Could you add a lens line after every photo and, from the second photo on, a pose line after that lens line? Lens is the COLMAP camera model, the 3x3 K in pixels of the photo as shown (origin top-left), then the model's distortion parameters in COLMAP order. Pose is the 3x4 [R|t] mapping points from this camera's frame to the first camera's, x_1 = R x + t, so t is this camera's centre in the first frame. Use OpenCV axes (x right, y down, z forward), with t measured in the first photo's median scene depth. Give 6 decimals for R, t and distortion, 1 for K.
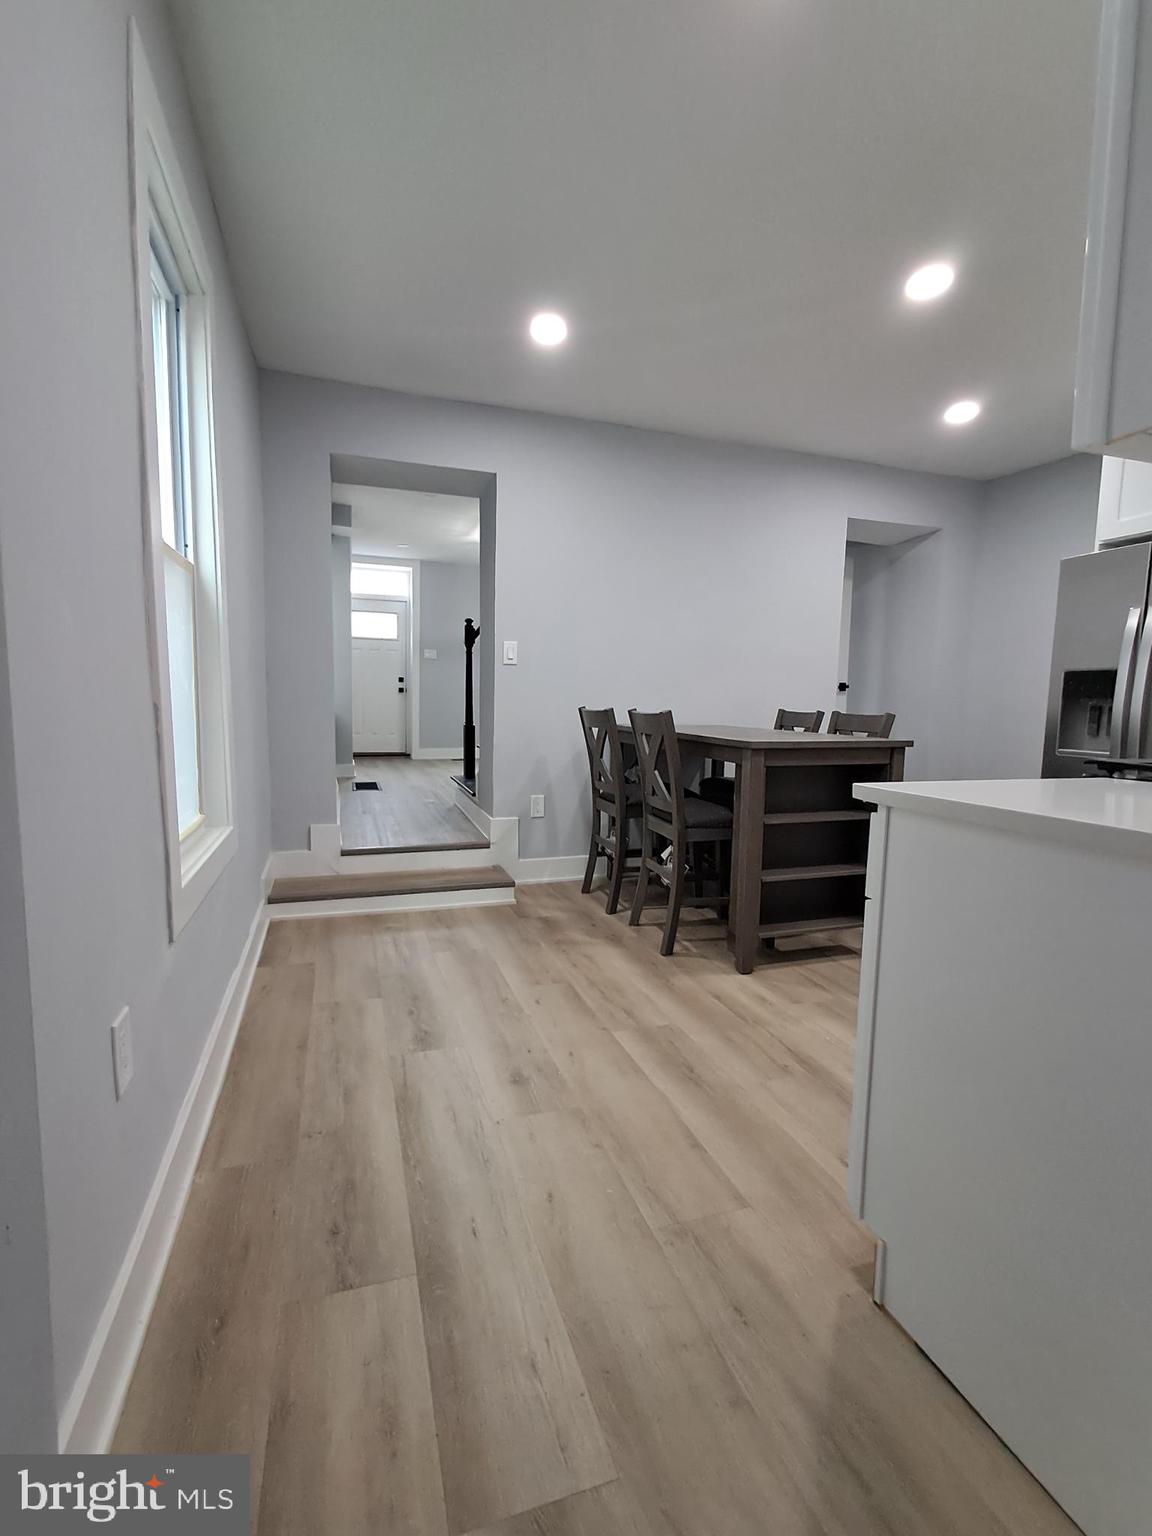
lens RADIAL K [[700.9, 0, 566.7], [0, 700.9, 770.4], [0, 0, 1]] dist [-0.008265, 0.016124]
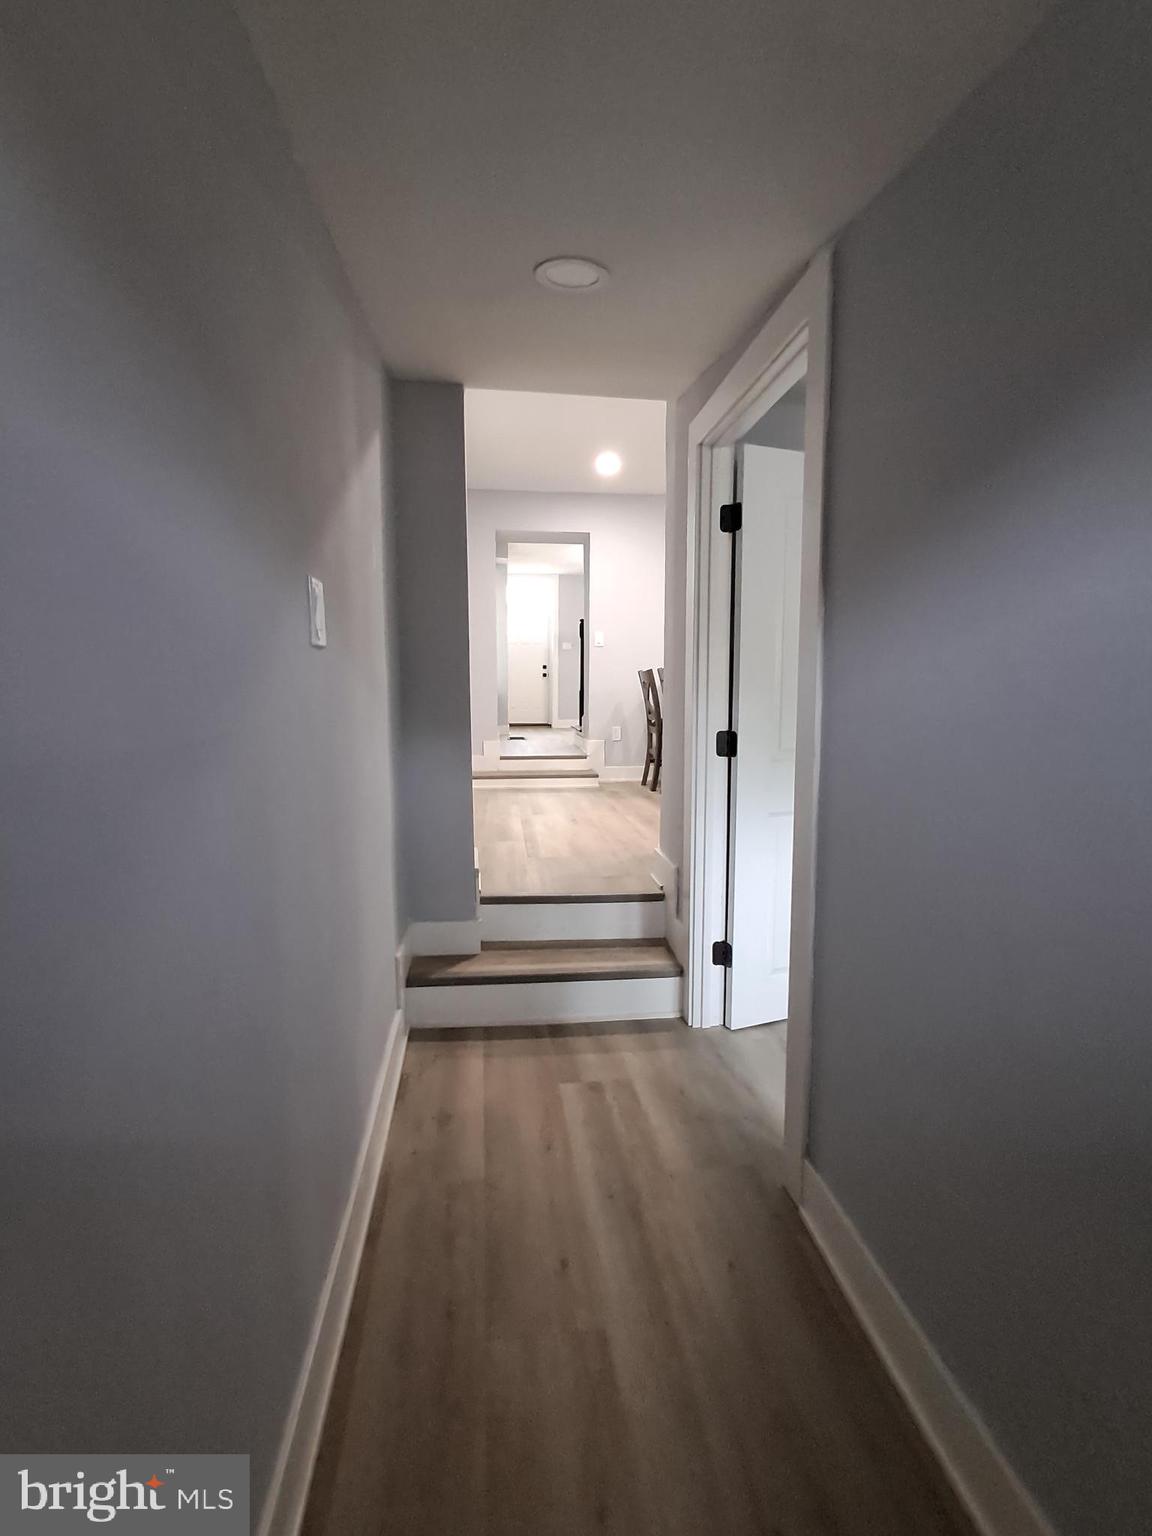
lens RADIAL K [[700.9, 0, 566.7], [0, 700.9, 770.4], [0, 0, 1]] dist [-0.008265, 0.016124]
pose [[0.976860, 0.007257, -0.213757, 0.096601], [-0.006227, 0.999966, 0.005489, 0.064045], [0.213790, -0.004031, 0.976871, -0.303984]]
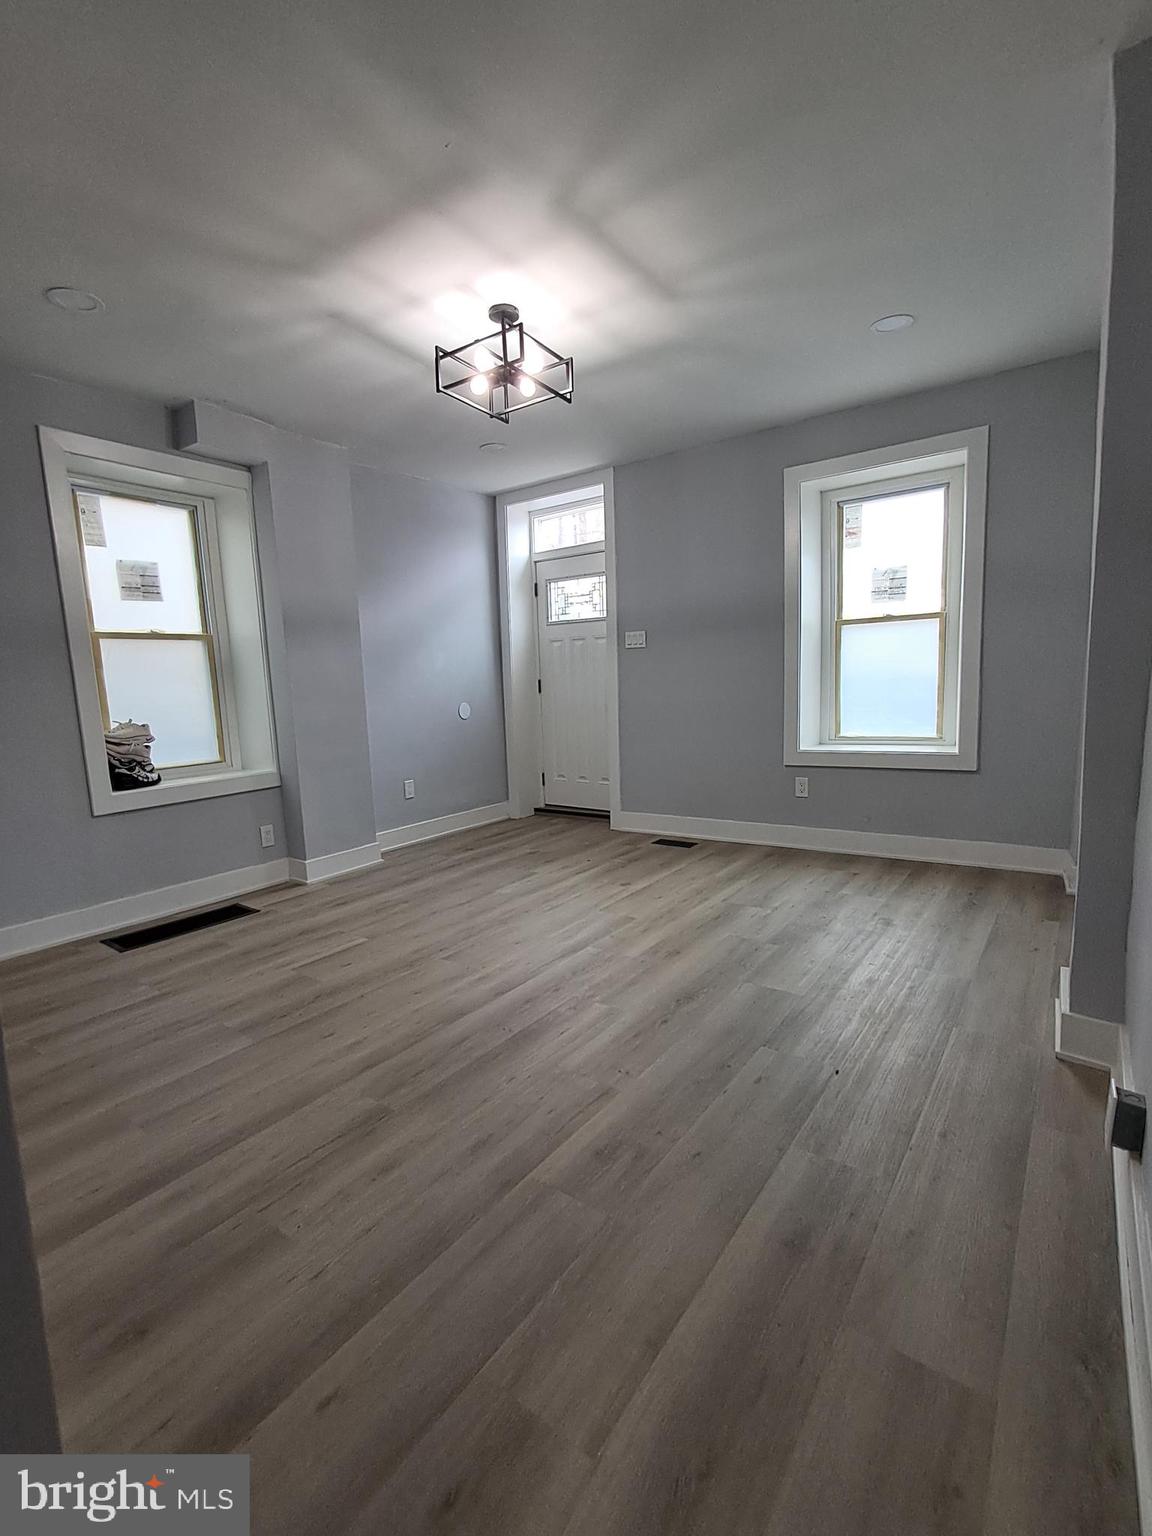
lens RADIAL K [[700.9, 0, 566.7], [0, 700.9, 770.4], [0, 0, 1]] dist [-0.008265, 0.016124]
pose [[0.587291, 0.060643, -0.807101, 0.242736], [-0.025857, 0.998086, 0.056179, -0.109776], [0.808963, -0.012124, 0.587735, 0.741098]]
